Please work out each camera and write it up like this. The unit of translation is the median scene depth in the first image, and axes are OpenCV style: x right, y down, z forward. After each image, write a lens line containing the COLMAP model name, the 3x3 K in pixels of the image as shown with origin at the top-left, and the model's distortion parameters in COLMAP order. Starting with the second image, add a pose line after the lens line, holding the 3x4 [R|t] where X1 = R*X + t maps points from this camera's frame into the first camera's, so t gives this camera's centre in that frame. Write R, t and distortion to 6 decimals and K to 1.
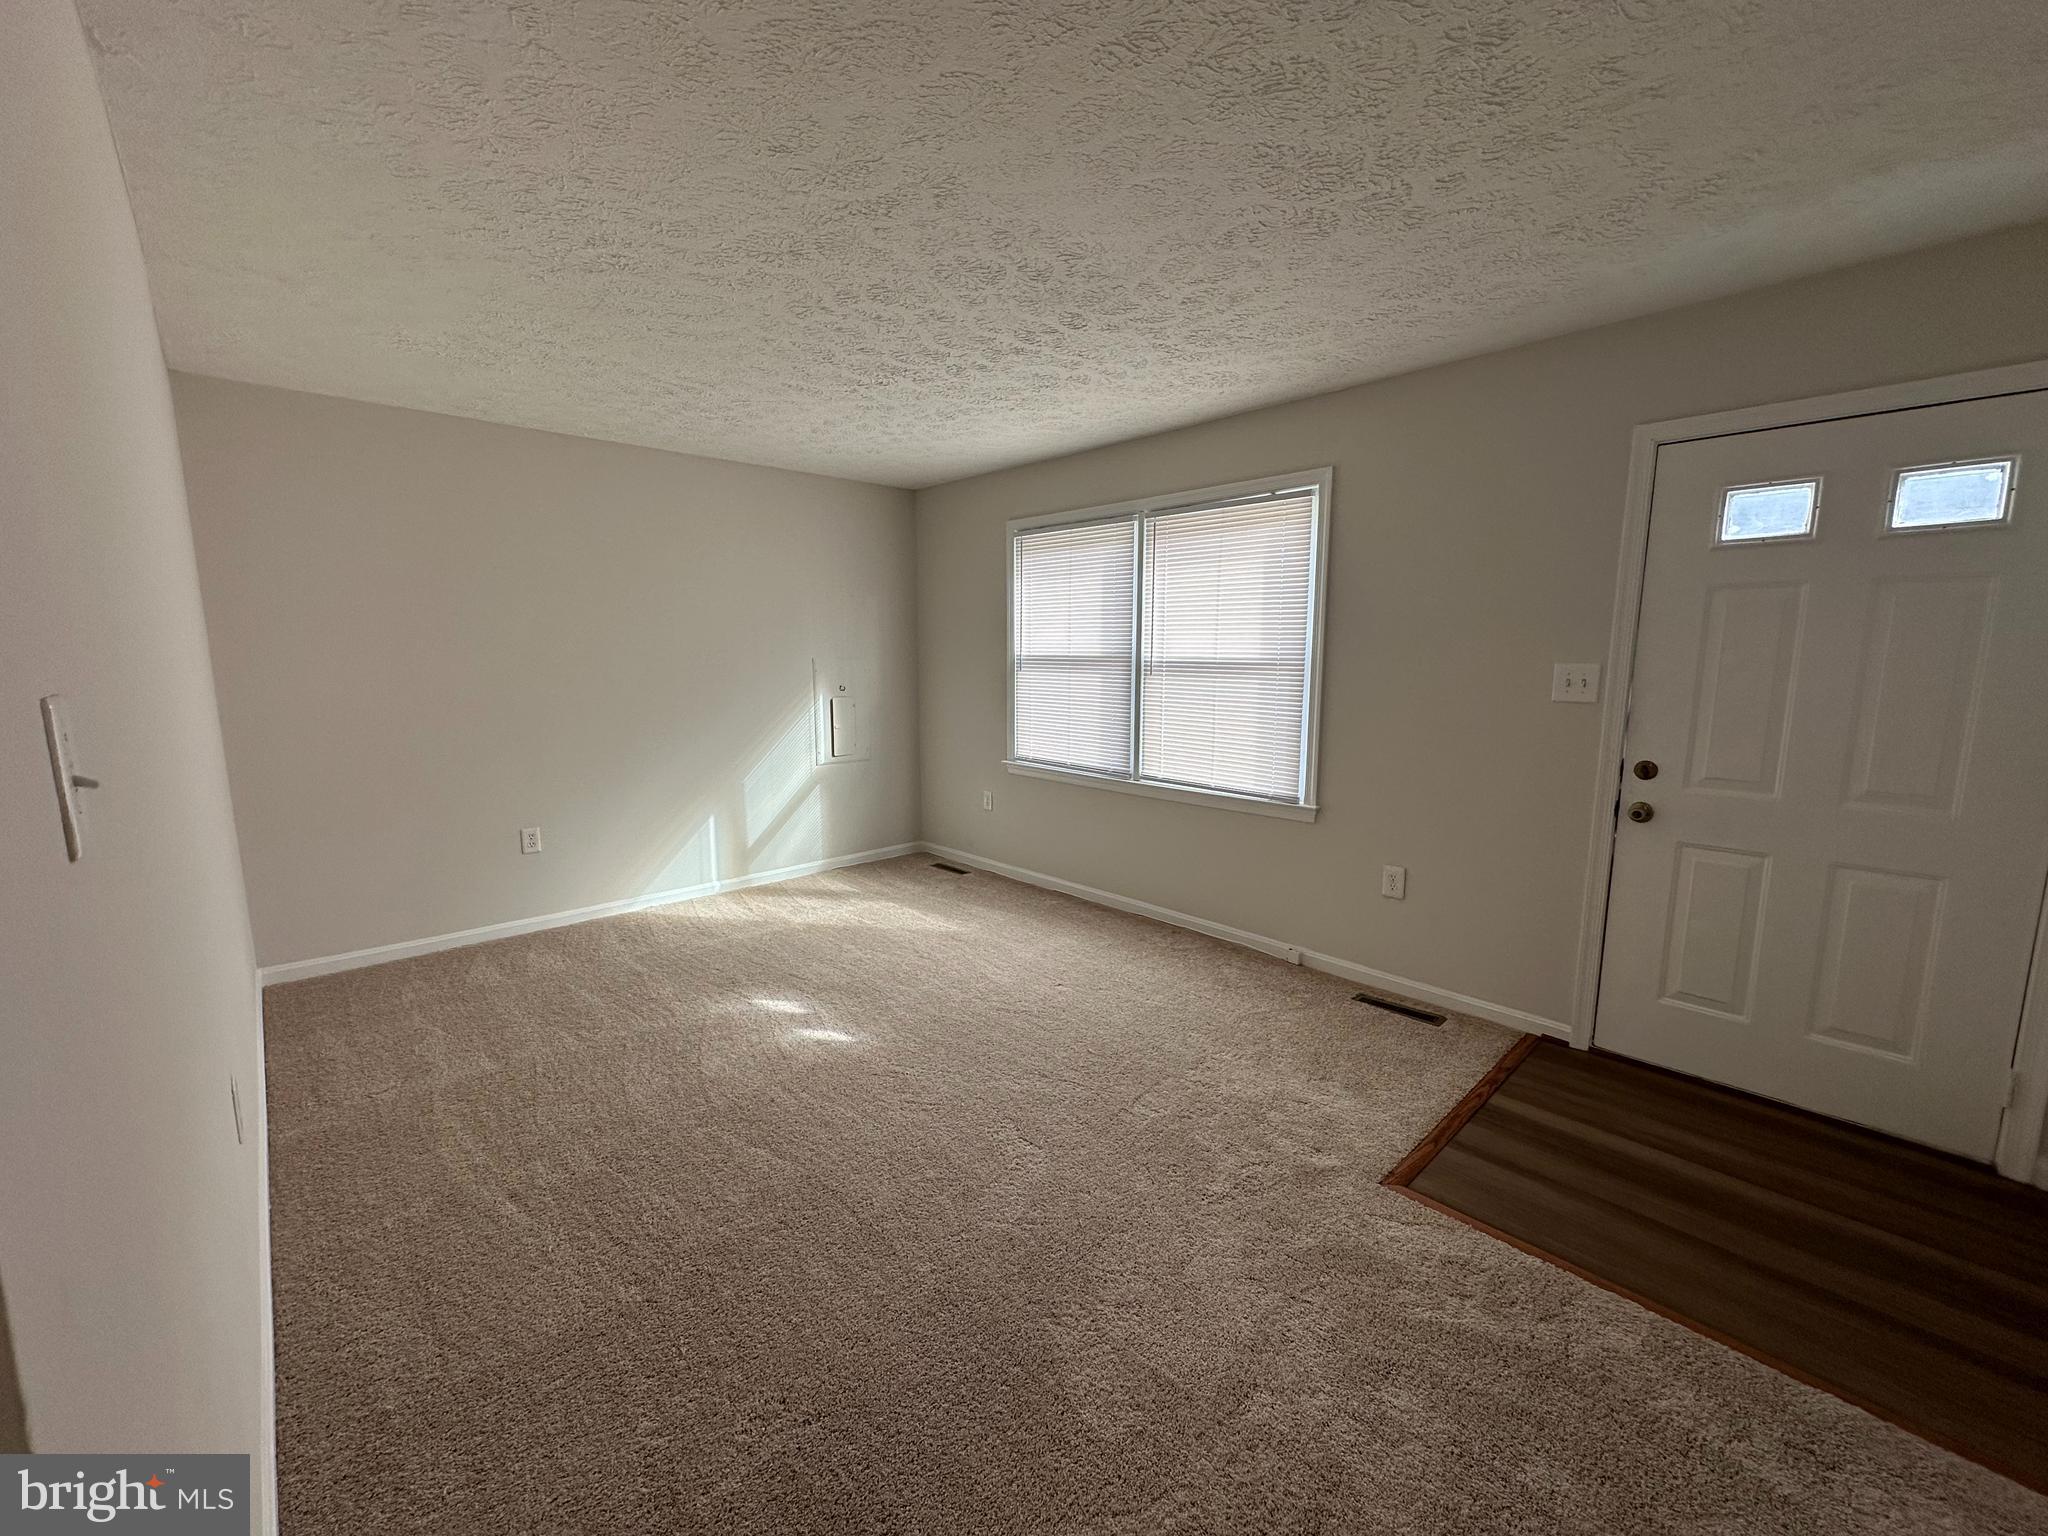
lens RADIAL K [[796.9, 0, 985.6], [0, 796.9, 773.9], [0, 0, 1]] dist [0.002711, 0.001189]
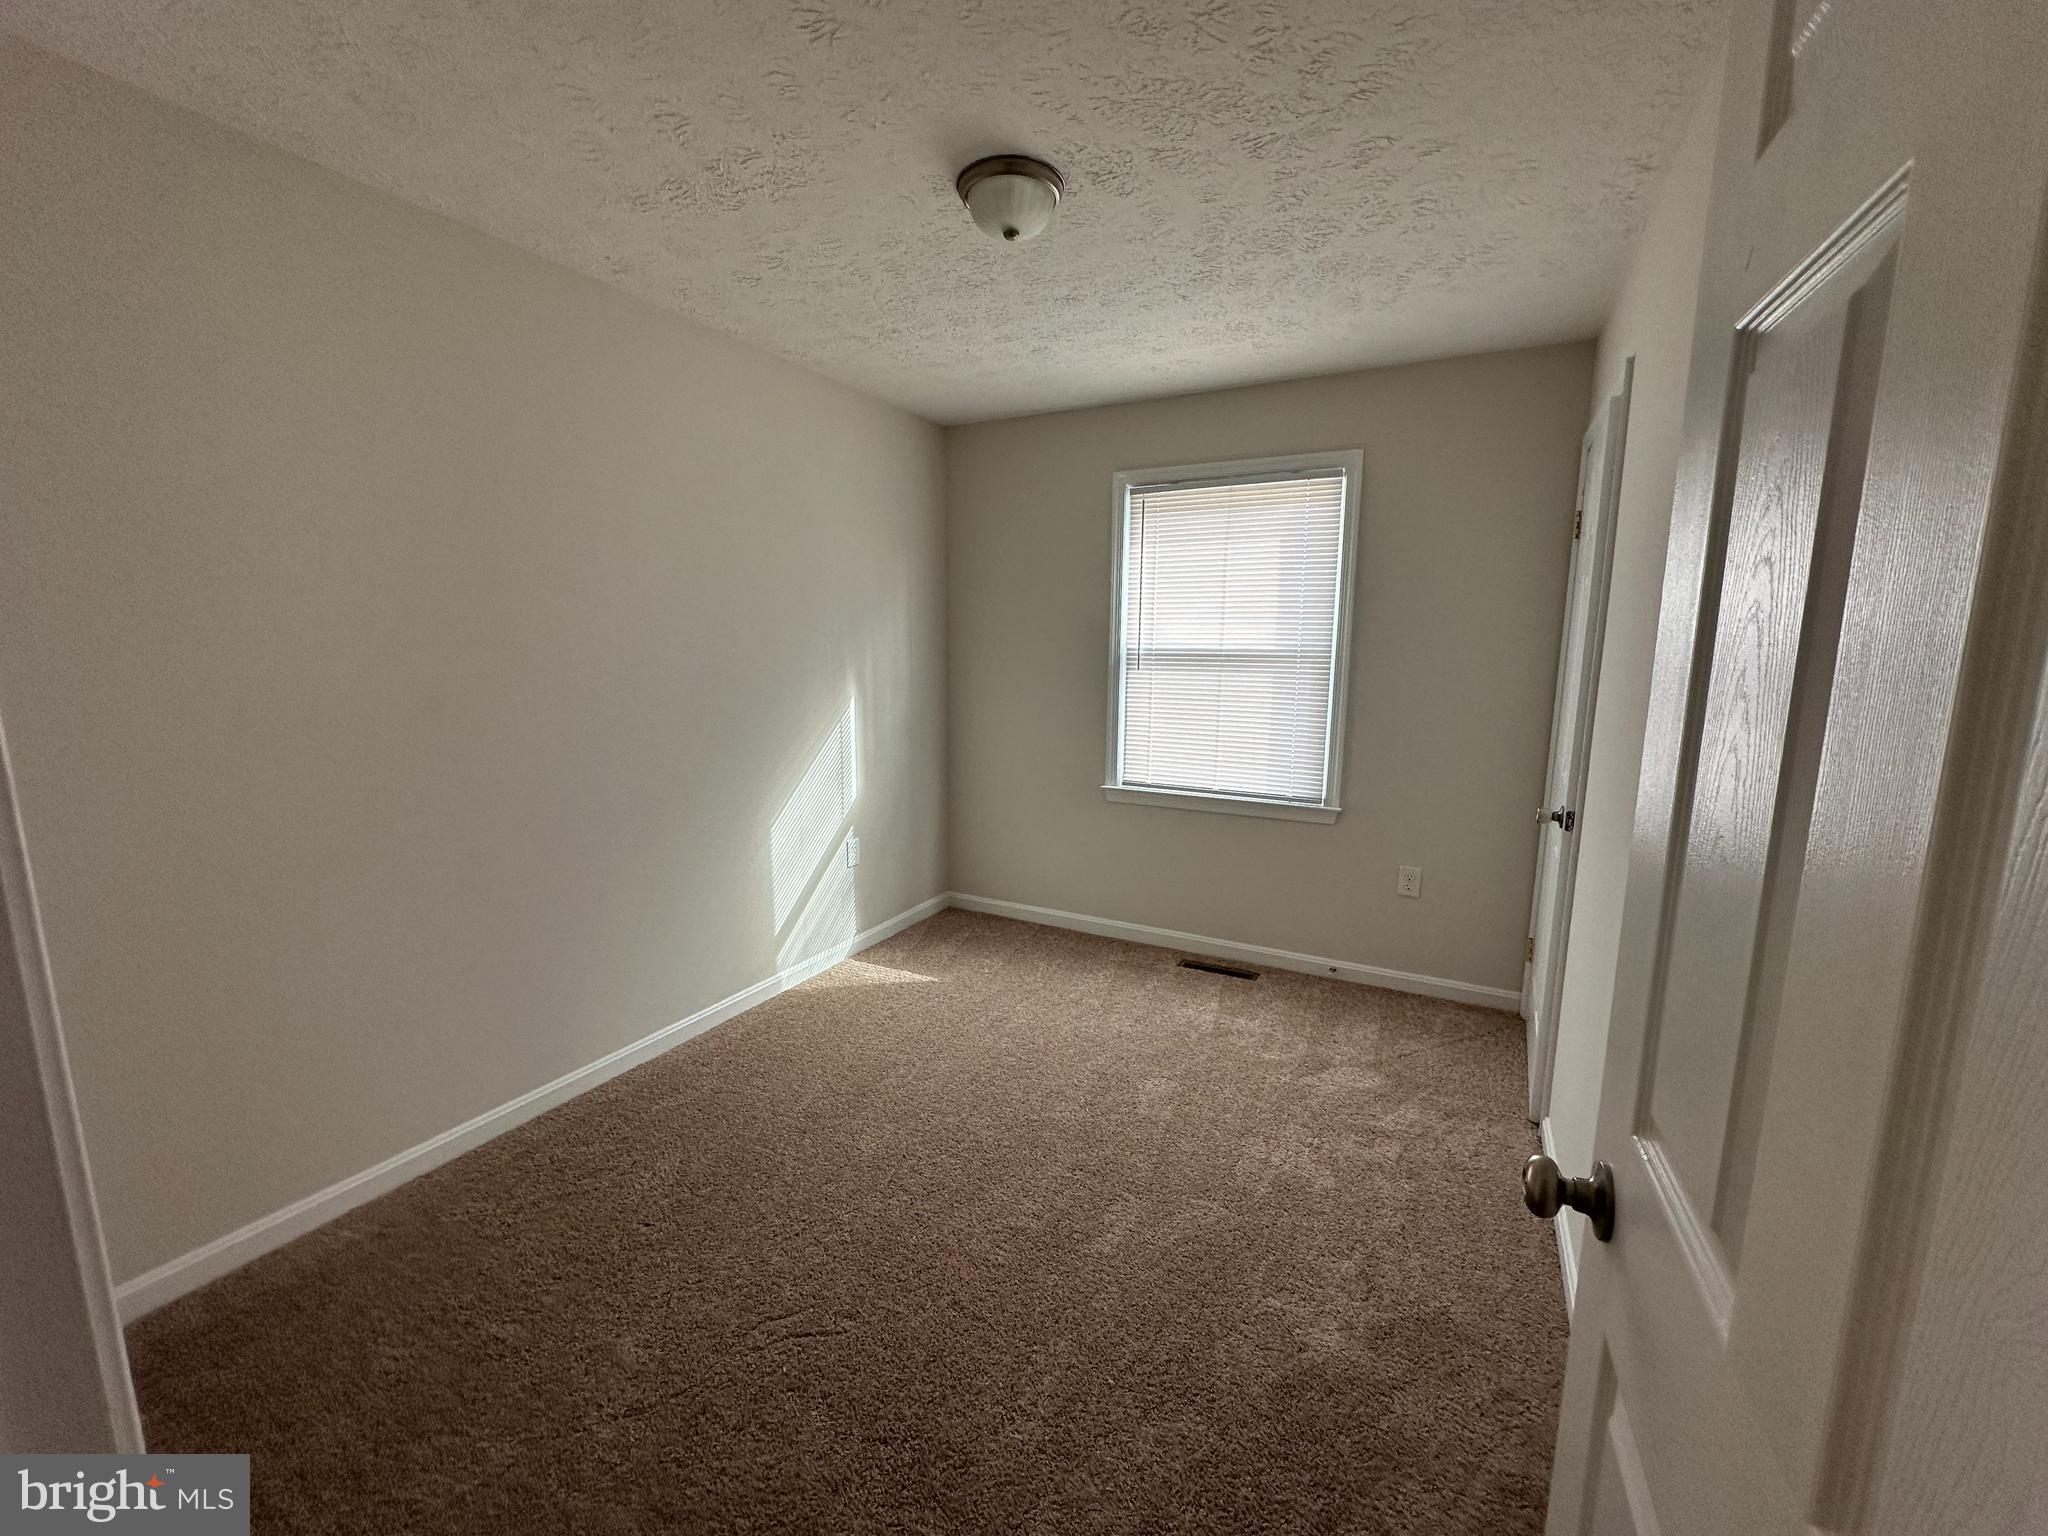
lens RADIAL K [[776.6, 0, 1009.0], [0, 776.6, 752.2], [0, 0, 1]] dist [-0.002766, -0.000045]
pose [[0.943393, -0.041941, 0.329014, -0.256485], [0.044158, 0.999024, 0.000734, -0.044008], [-0.328724, 0.013836, 0.944325, 0.268514]]
